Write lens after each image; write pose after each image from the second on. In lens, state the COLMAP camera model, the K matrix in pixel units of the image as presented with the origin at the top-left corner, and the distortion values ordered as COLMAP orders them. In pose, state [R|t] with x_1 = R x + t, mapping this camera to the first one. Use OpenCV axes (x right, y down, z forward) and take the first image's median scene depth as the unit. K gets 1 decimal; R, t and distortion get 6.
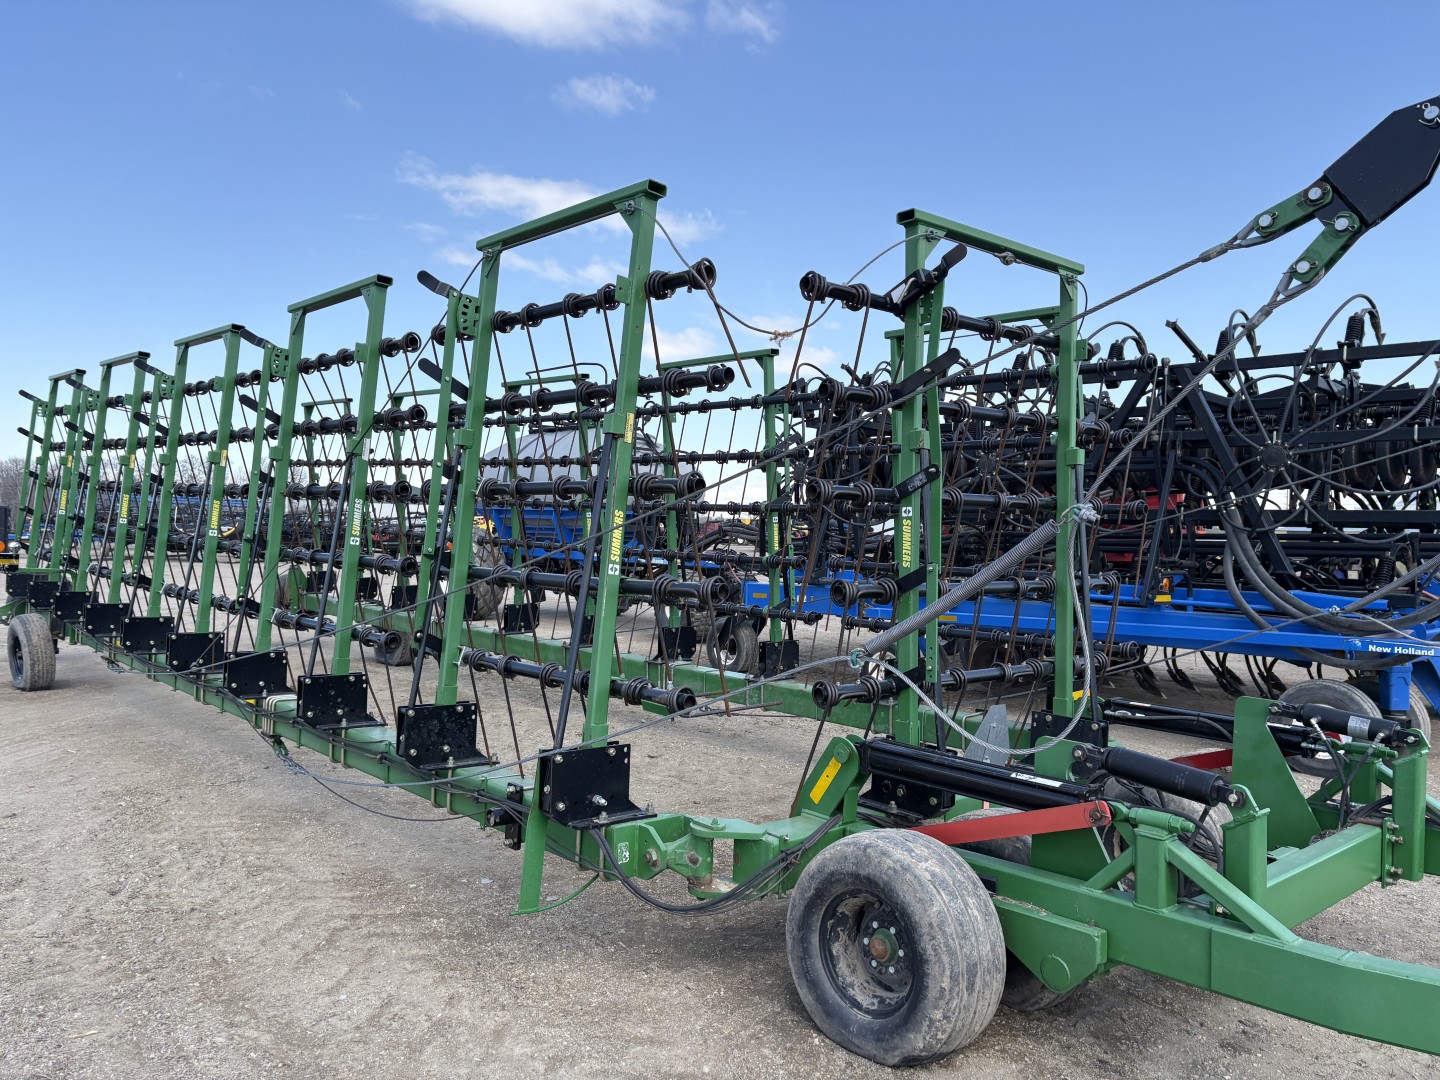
lens RADIAL K [[1108.5, 0, 720.0], [0, 1108.5, 540.0], [0, 0, 1]] dist [-0.005145, 0.073785]
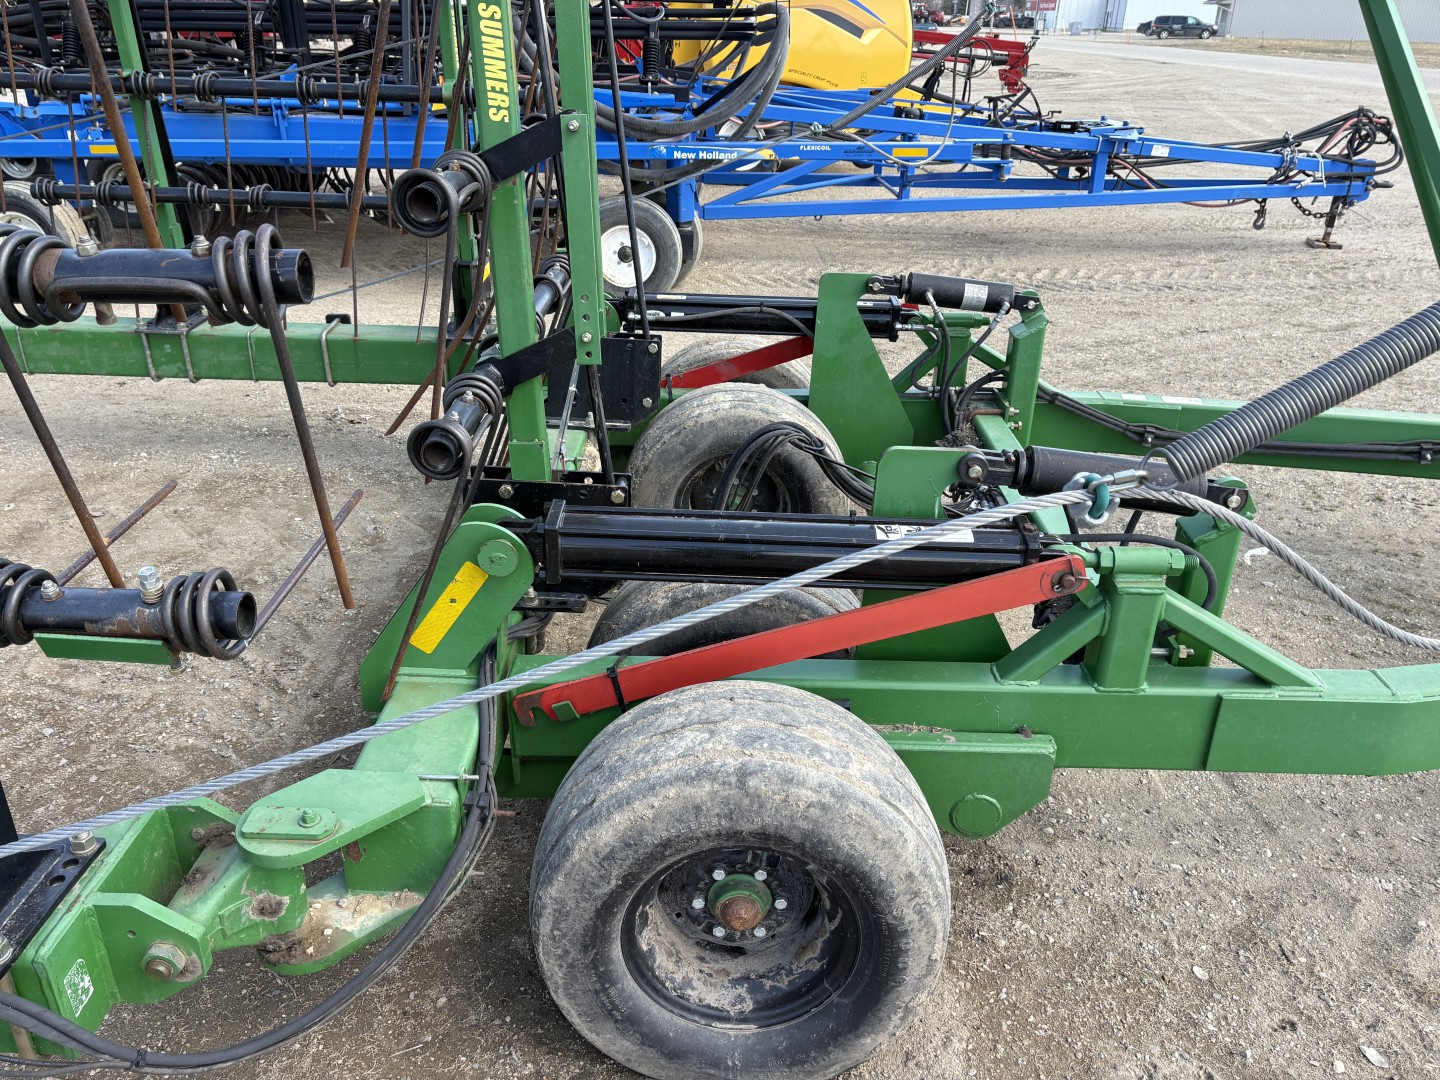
lens RADIAL K [[1108.5, 0, 720.0], [0, 1108.5, 540.0], [0, 0, 1]] dist [-0.005145, 0.073785]
pose [[0.684172, -0.317351, 0.656656, -0.159606], [-0.000901, 0.899998, 0.435892, -0.027653], [-0.729320, -0.298817, 0.615468, 0.739091]]
